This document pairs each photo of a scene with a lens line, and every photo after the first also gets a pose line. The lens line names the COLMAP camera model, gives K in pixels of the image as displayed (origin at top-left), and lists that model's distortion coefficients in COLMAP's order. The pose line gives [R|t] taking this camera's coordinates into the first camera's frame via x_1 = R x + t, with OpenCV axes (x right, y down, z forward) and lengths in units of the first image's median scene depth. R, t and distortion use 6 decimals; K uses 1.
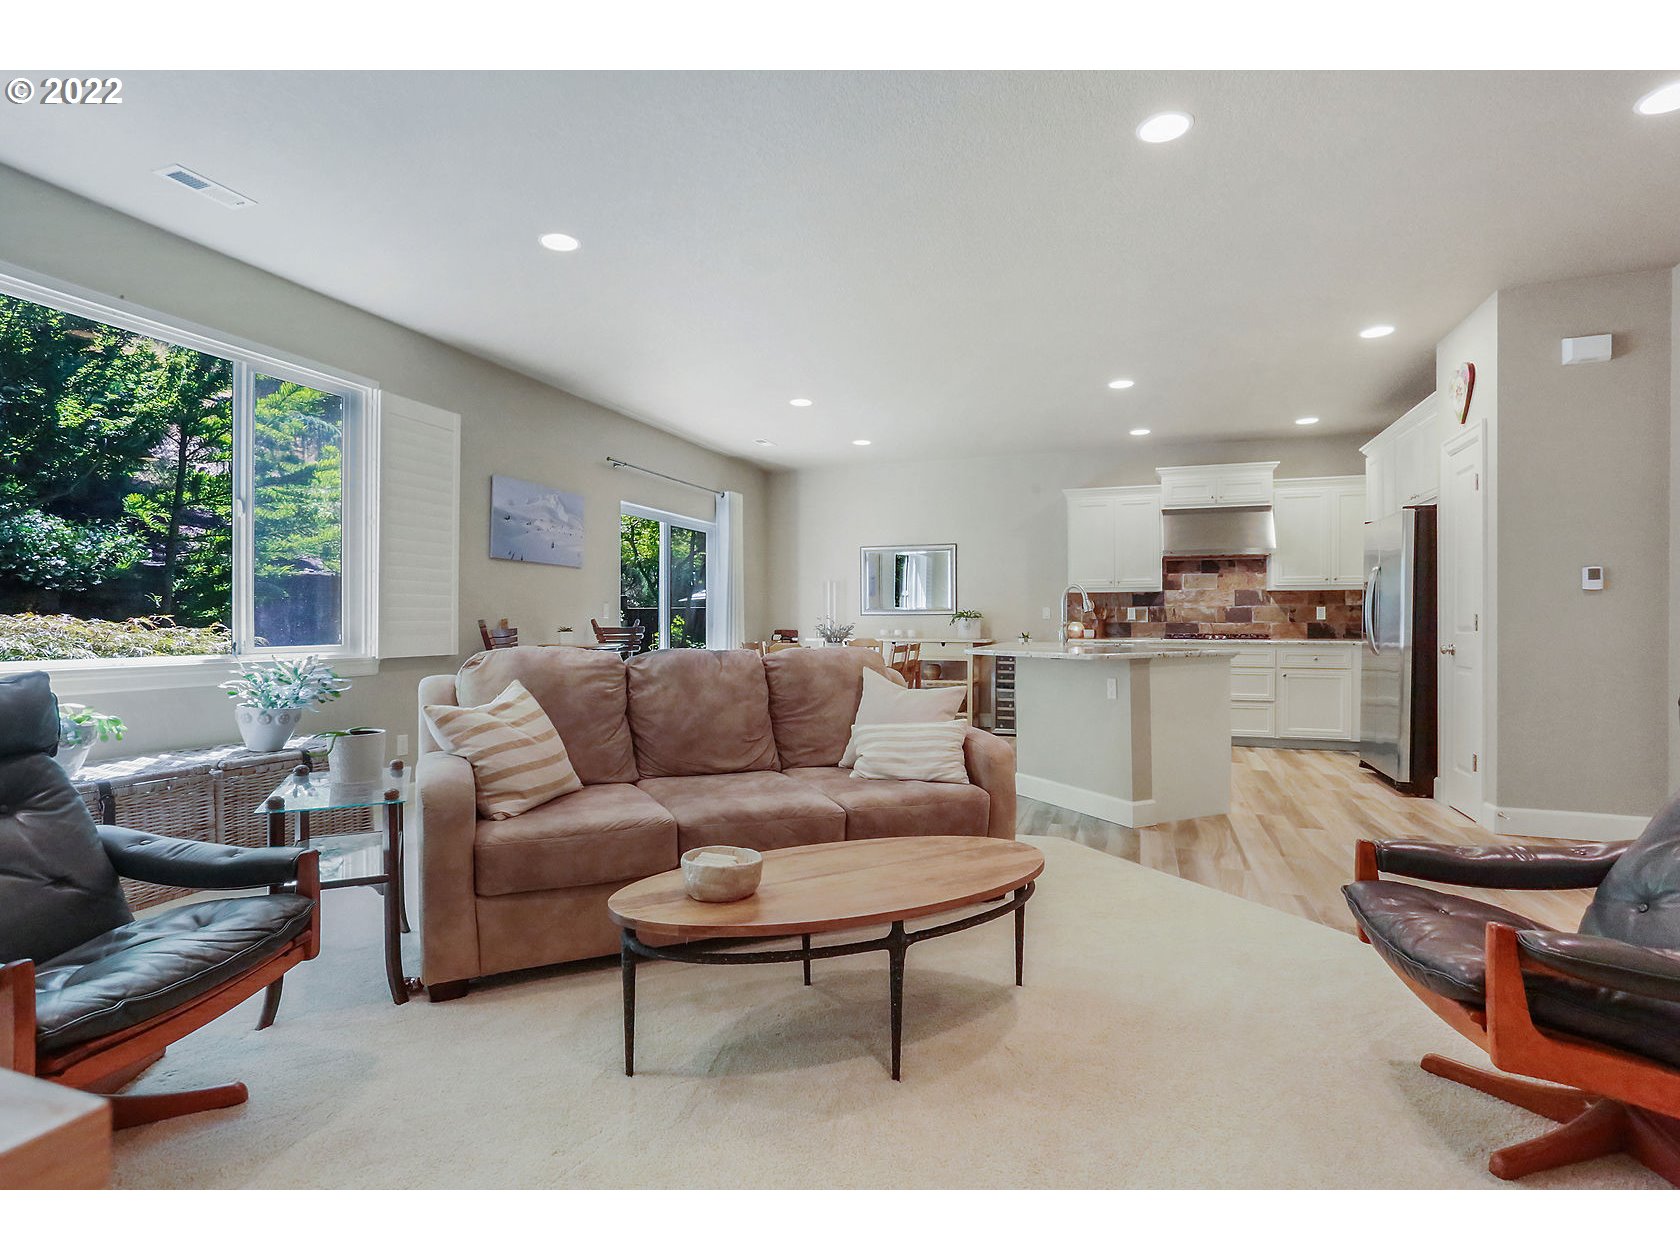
lens RADIAL K [[848.8, 0, 841.2], [0, 848.8, 616.4], [0, 0, 1]] dist [-0.026984, 0.015802]
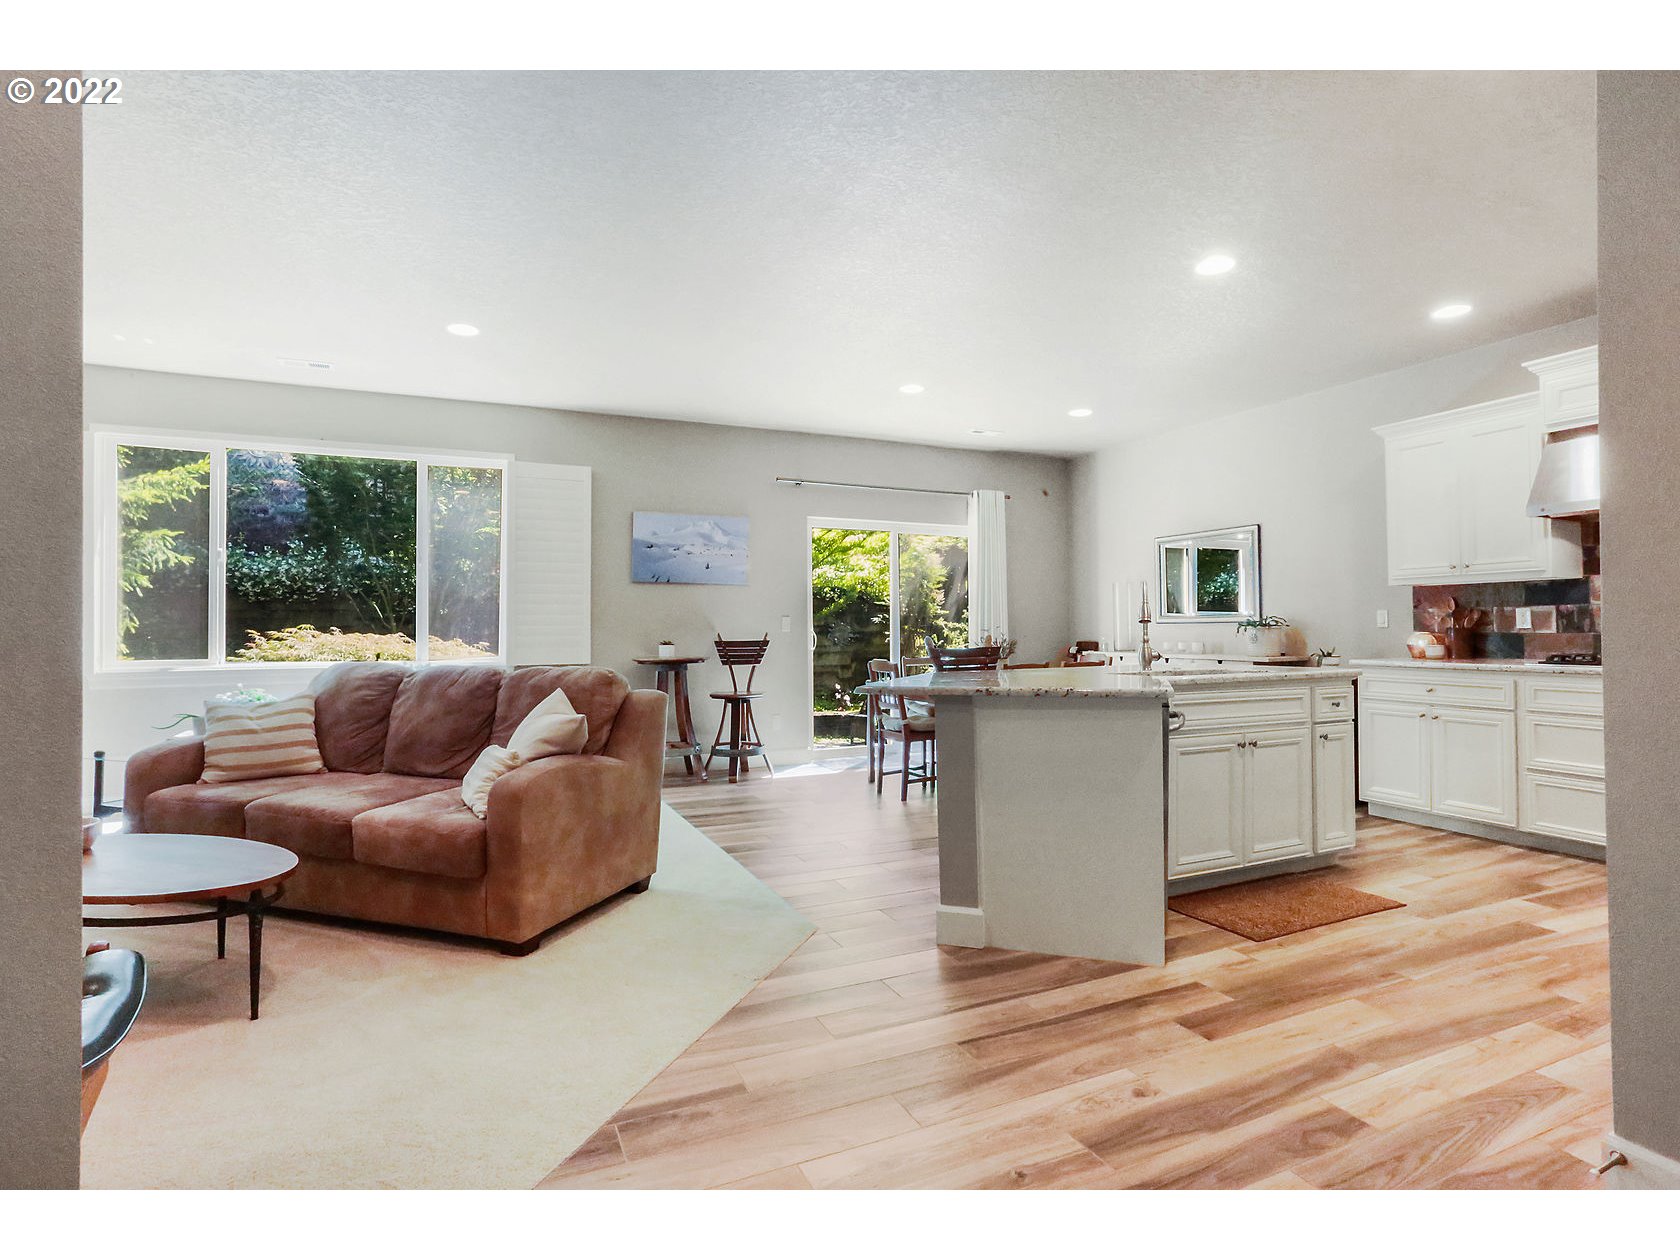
lens RADIAL K [[848.8, 0, 843.8], [0, 848.8, 619.1], [0, 0, 1]] dist [-0.026984, 0.015802]
pose [[0.702415, -0.011412, -0.711676, 0.443610], [0.010849, 0.999927, -0.005326, -0.004884], [0.711685, -0.003980, 0.702487, 0.260876]]
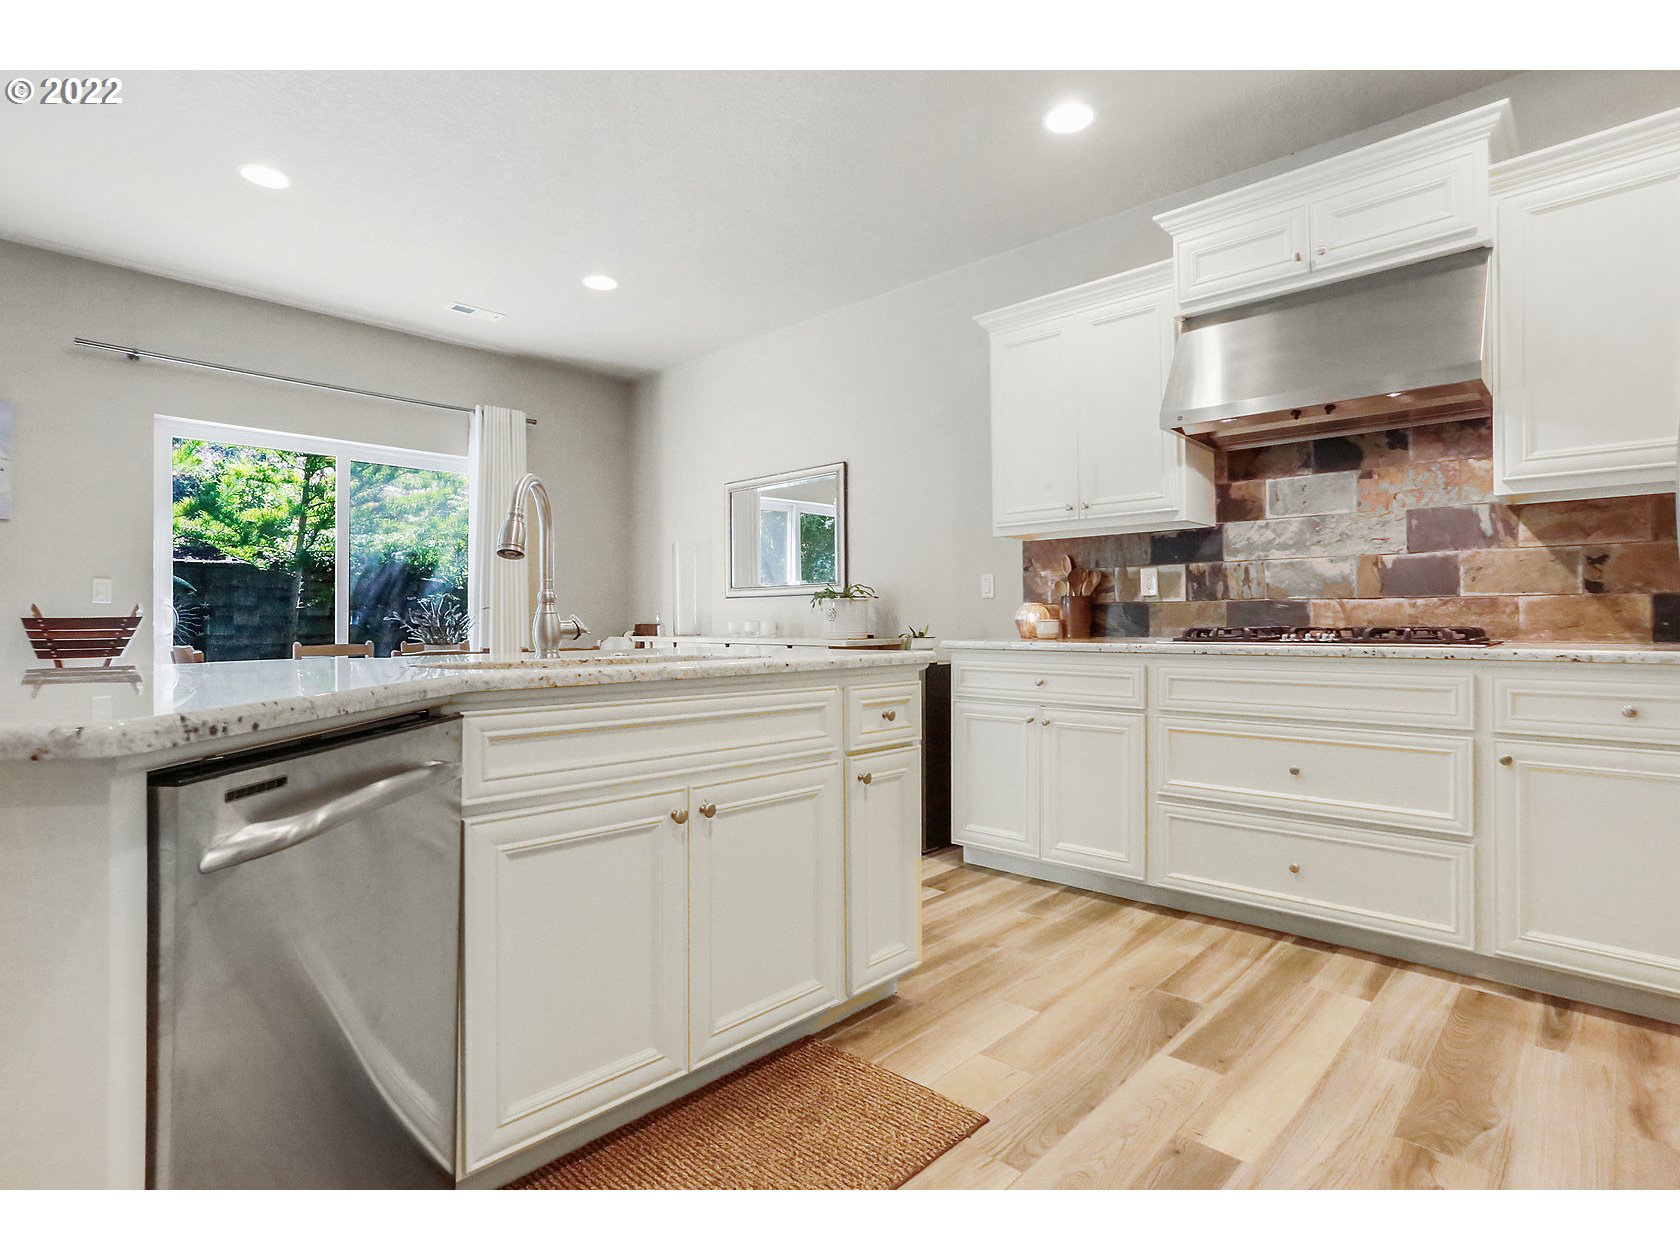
lens RADIAL K [[848.8, 0, 841.7], [0, 848.8, 616.5], [0, 0, 1]] dist [-0.026984, 0.015802]
pose [[0.910869, -0.006265, -0.412647, 0.393061], [0.007471, 0.999971, 0.001310, 0.013382], [0.412627, -0.004276, 0.910890, 0.561053]]
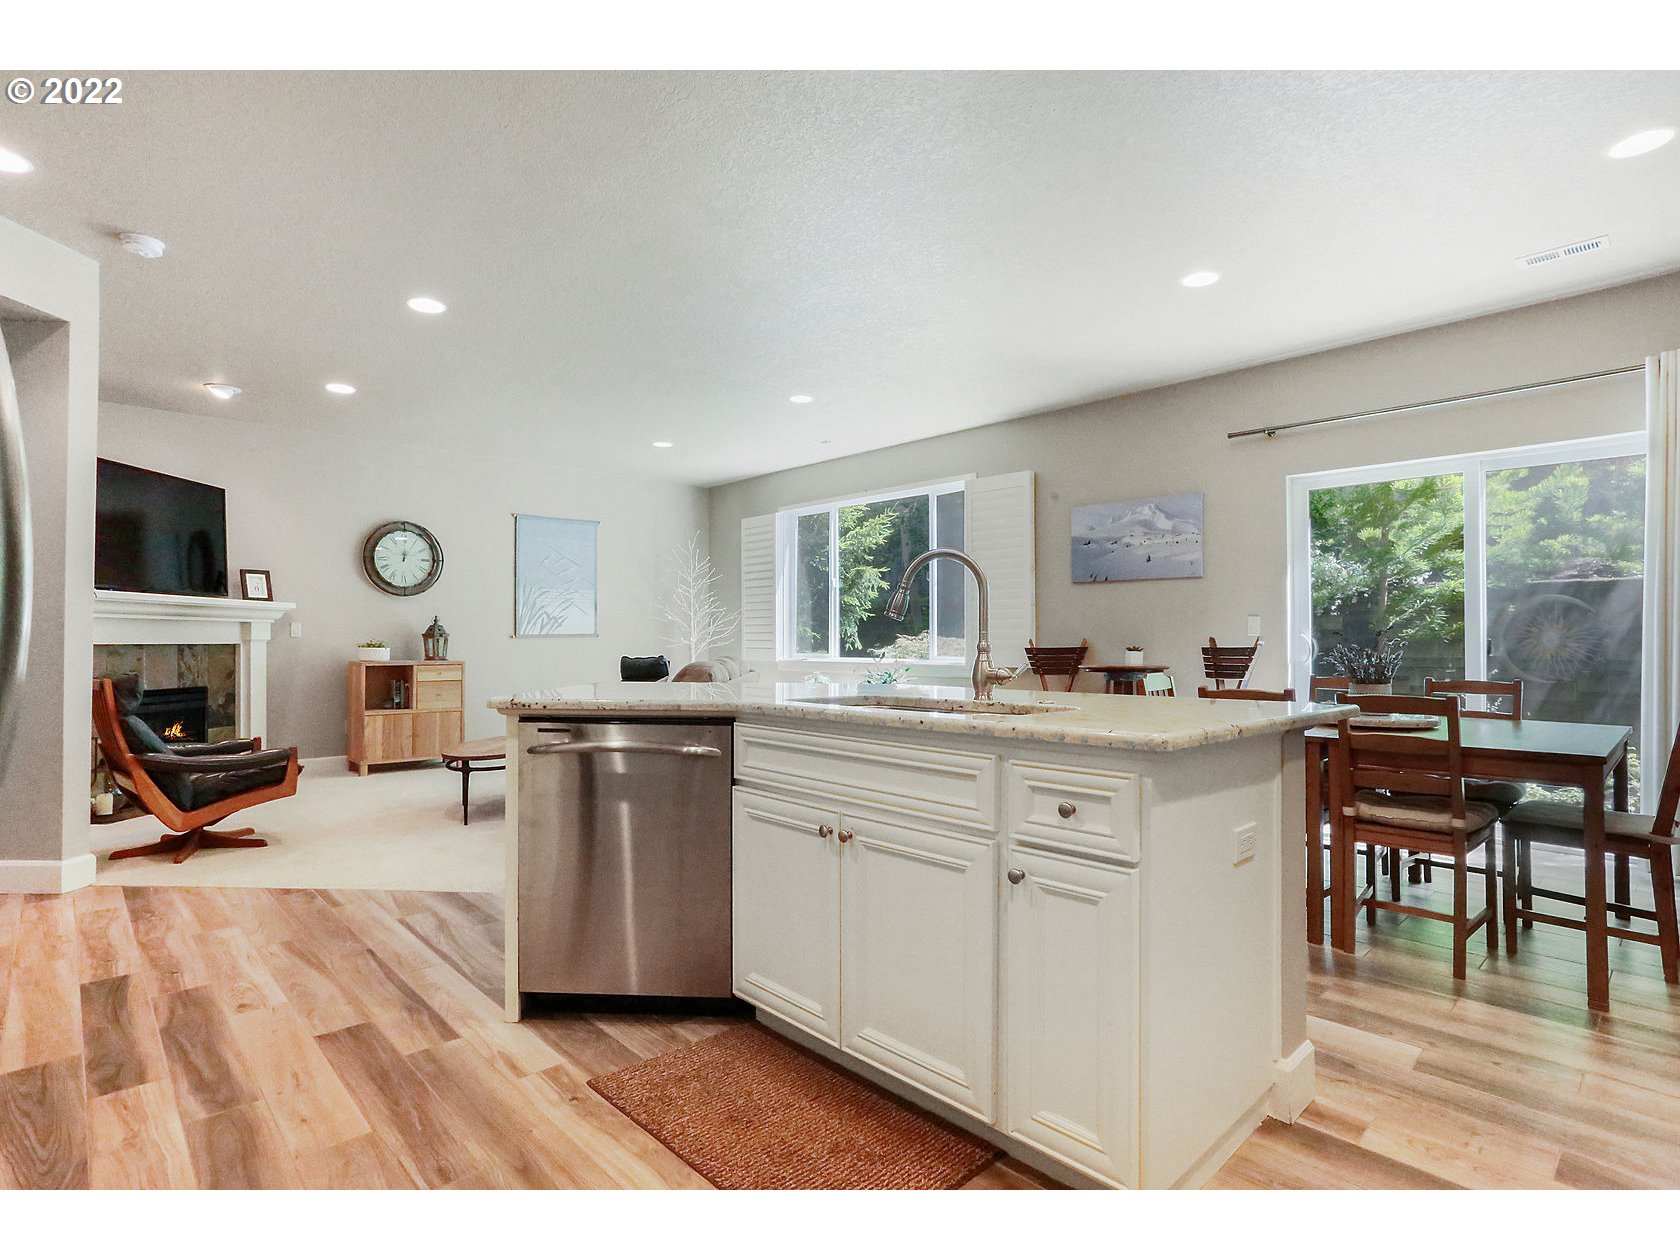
lens RADIAL K [[848.8, 0, 837.3], [0, 848.8, 632.7], [0, 0, 1]] dist [-0.026984, 0.015802]
pose [[-0.468996, -0.006236, -0.883178, 0.499339], [0.009845, 0.999876, -0.012289, 0.005115], [0.883145, -0.014458, -0.468877, 0.866505]]
